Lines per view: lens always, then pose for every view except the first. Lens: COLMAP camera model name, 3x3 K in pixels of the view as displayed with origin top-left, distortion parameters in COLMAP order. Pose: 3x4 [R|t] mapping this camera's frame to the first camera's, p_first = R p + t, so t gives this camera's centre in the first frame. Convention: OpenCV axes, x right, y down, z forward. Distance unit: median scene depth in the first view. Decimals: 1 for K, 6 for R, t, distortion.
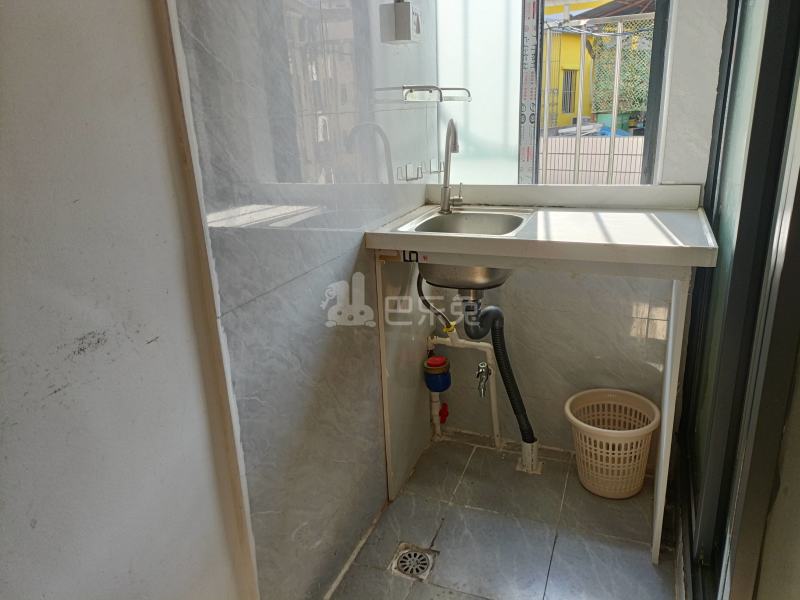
lens RADIAL K [[589.0, 0, 399.1], [0, 589.0, 296.5], [0, 0, 1]] dist [0.060383, -0.049030]
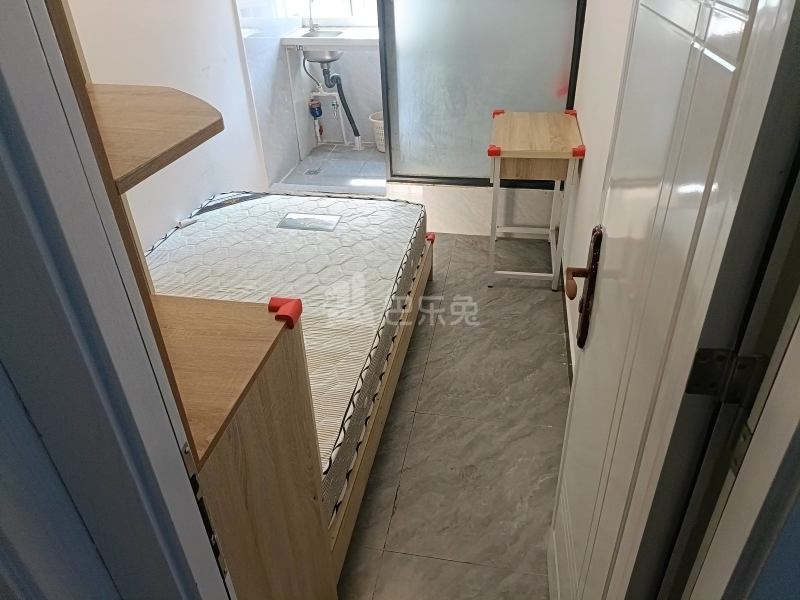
lens RADIAL K [[589.0, 0, 403.4], [0, 589.0, 303.8], [0, 0, 1]] dist [0.060383, -0.049030]
pose [[0.978482, -0.105996, 0.177025, -0.095192], [0.058434, 0.965192, 0.254933, 0.306834], [-0.197885, -0.239103, 0.950616, -1.501466]]
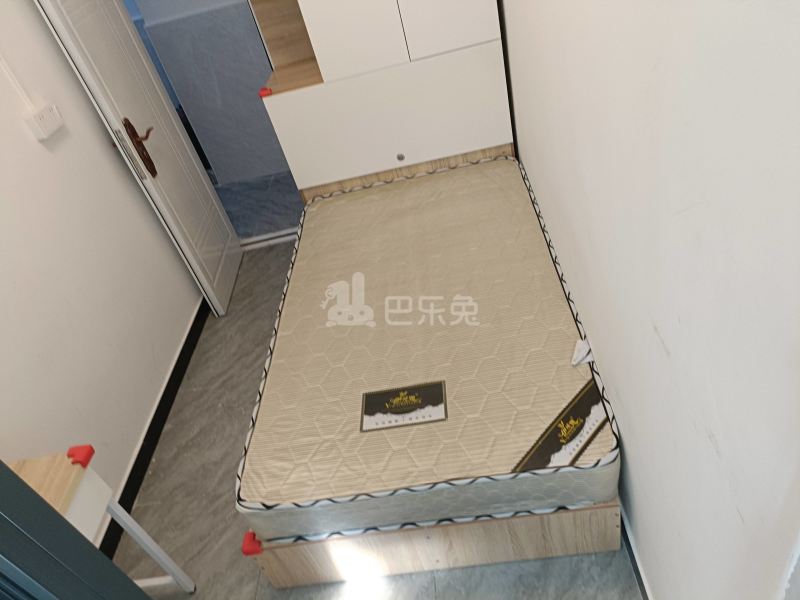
lens RADIAL K [[589.0, 0, 399.9], [0, 589.0, 297.2], [0, 0, 1]] dist [0.060383, -0.049030]
pose [[-0.889710, 0.434419, -0.140343, 0.030043], [0.134931, 0.543911, 0.828224, -0.484166], [0.436131, 0.717942, -0.542539, 0.500240]]
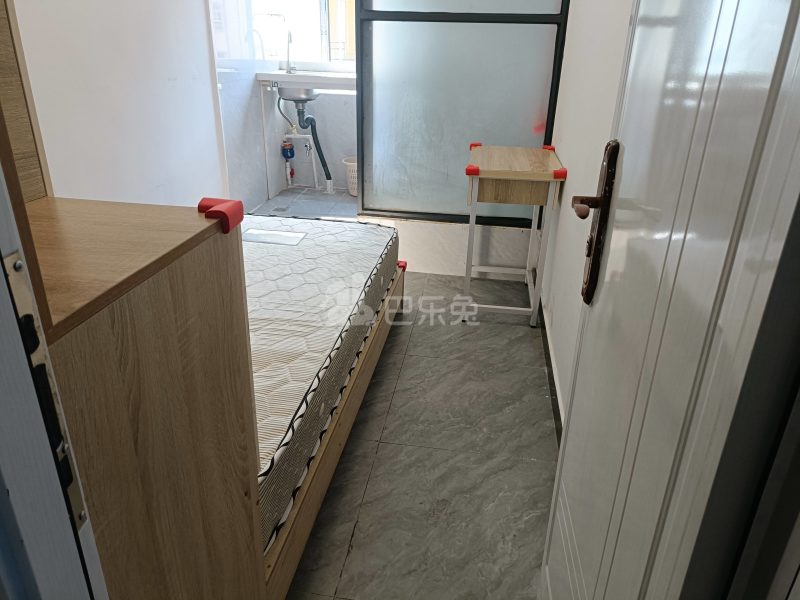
lens RADIAL K [[589.0, 0, 403.5], [0, 589.0, 302.0], [0, 0, 1]] dist [0.060383, -0.049030]
pose [[0.969325, -0.039291, 0.242622, -0.082726], [0.013257, 0.994060, 0.108019, 0.486778], [-0.245425, -0.101489, 0.964088, -1.395337]]
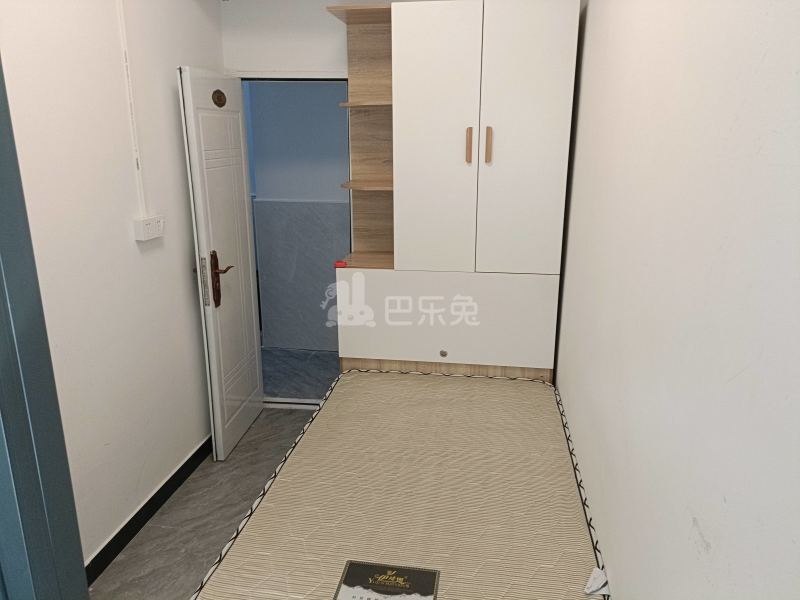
lens RADIAL K [[589.0, 0, 399.2], [0, 589.0, 296.4], [0, 0, 1]] dist [0.060383, -0.049030]
pose [[-0.971738, 0.097892, -0.214807, 0.102090], [-0.036802, 0.836013, 0.547474, -0.401023], [0.233175, 0.539907, -0.808783, 0.589569]]
